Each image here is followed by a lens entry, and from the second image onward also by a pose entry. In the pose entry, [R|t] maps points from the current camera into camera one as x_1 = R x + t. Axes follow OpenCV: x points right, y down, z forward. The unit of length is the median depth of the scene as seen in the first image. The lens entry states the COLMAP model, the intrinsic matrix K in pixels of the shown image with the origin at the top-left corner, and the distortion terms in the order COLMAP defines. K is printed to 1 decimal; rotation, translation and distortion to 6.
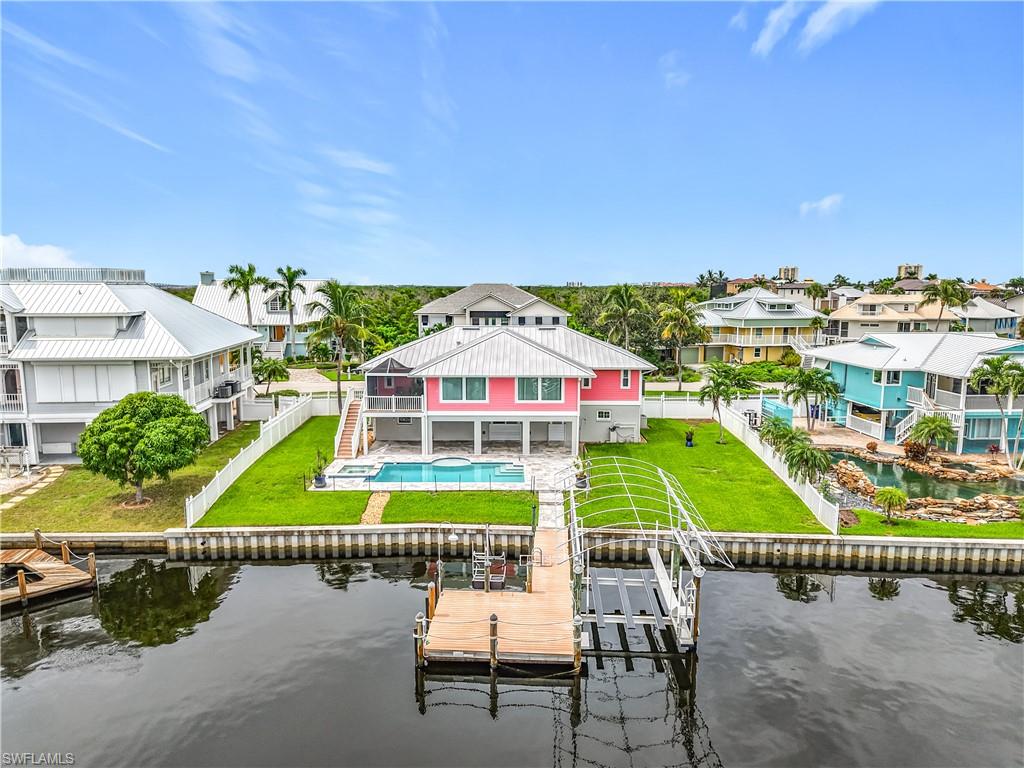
lens RADIAL K [[698.7, 0, 512.0], [0, 698.7, 384.0], [0, 0, 1]] dist [0.008834, 0.000266]
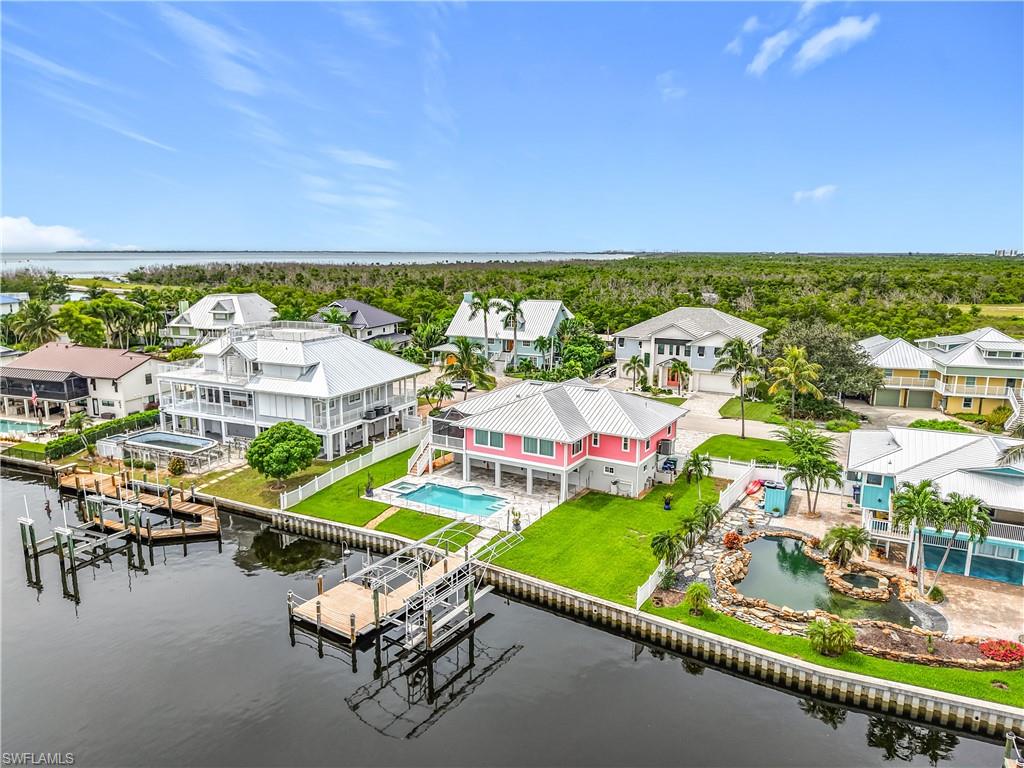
lens RADIAL K [[698.7, 0, 512.0], [0, 698.7, 384.0], [0, 0, 1]] dist [0.008834, 0.000266]
pose [[0.864197, 0.091537, -0.494757, 0.621310], [-0.069639, 0.995608, 0.062563, -0.182476], [0.498311, -0.019612, 0.866776, -0.136614]]
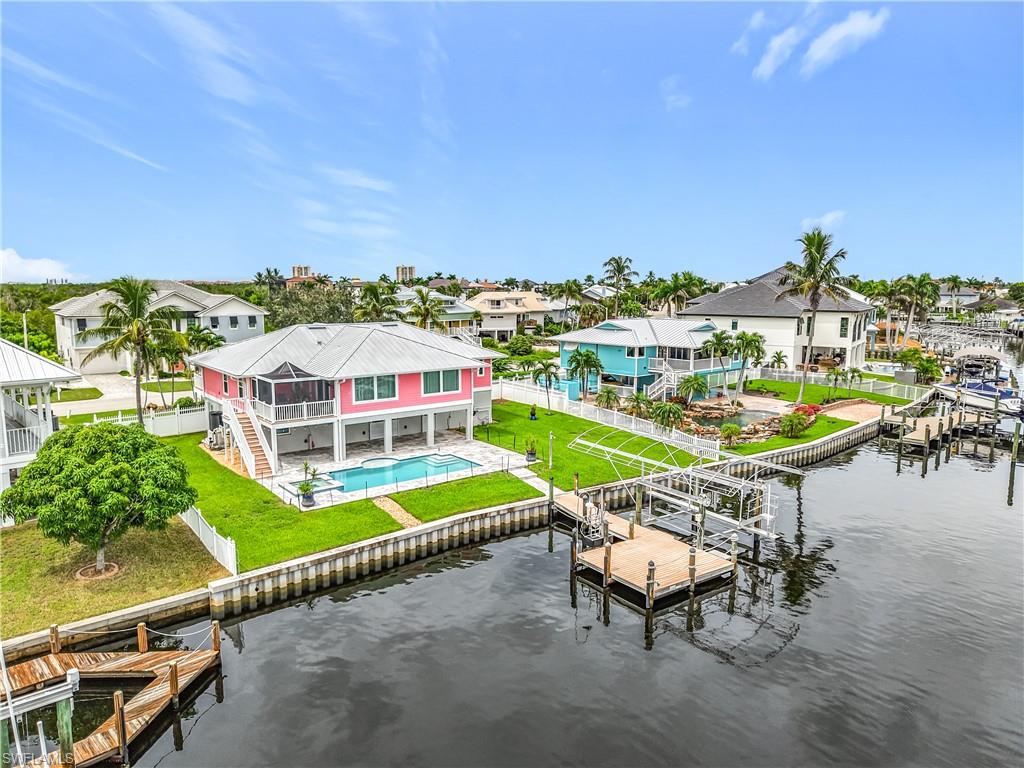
lens RADIAL K [[688.4, 0, 512.0], [0, 688.4, 384.0], [0, 0, 1]] dist [0.005044, -0.000442]
pose [[0.784556, -0.087393, 0.613868, -0.513255], [0.084668, 0.995844, 0.033563, -0.014939], [-0.614250, 0.025643, 0.788695, 0.112307]]
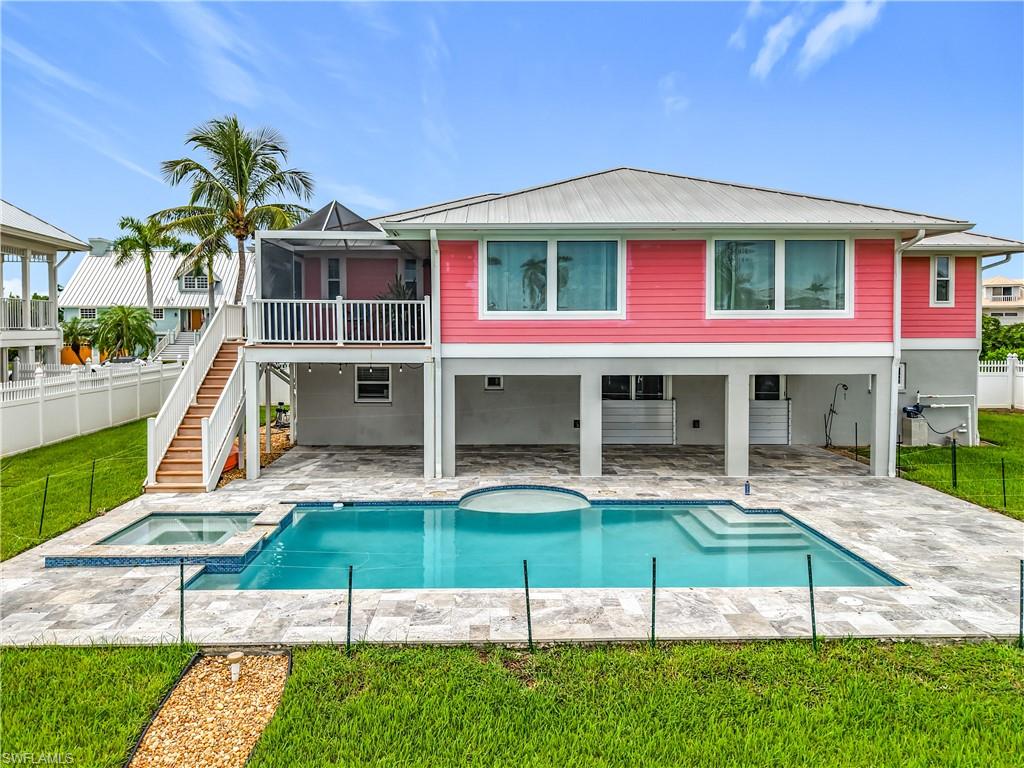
lens RADIAL K [[698.1, 0, 496.4], [0, 698.1, 352.7], [0, 0, 1]] dist [0.007700, 0.000191]
pose [[0.999797, -0.003163, 0.019910, -0.101949], [0.005261, 0.994332, -0.106186, 0.078245], [-0.019461, 0.106269, 0.994147, 0.670736]]
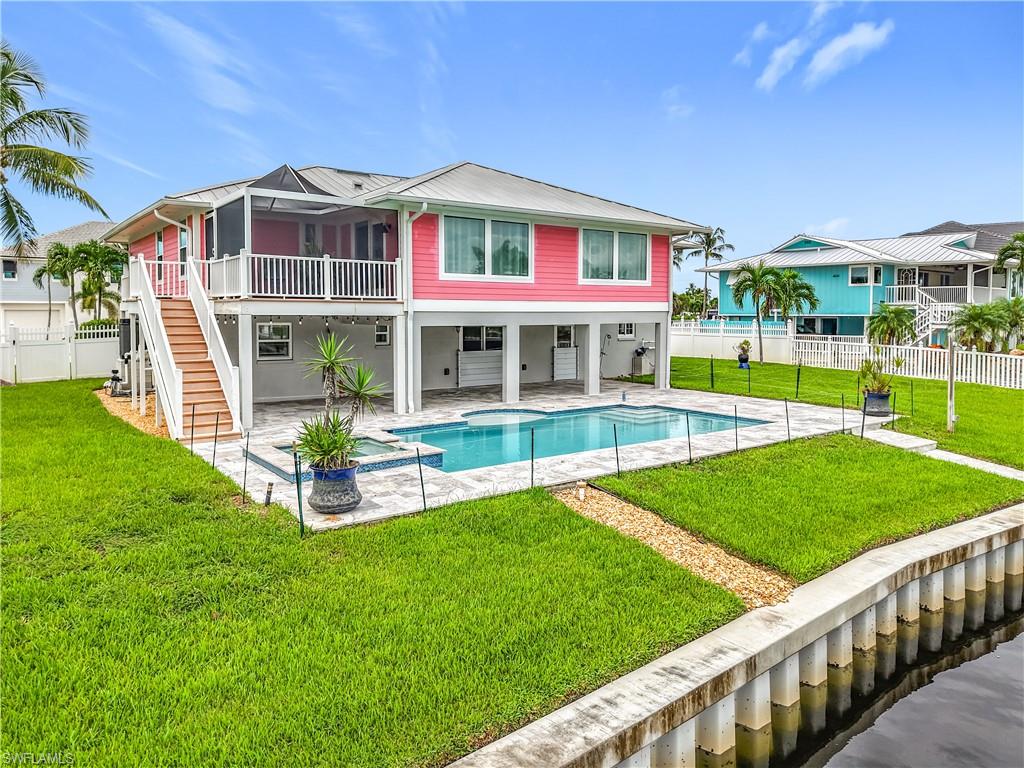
lens RADIAL K [[688.4, 0, 512.0], [0, 688.4, 384.0], [0, 0, 1]] dist [0.005044, -0.000442]
pose [[0.801027, -0.061035, 0.595509, -0.311581], [0.081001, 0.996691, -0.006803, 0.093639], [-0.593123, 0.053686, 0.803320, 0.656728]]
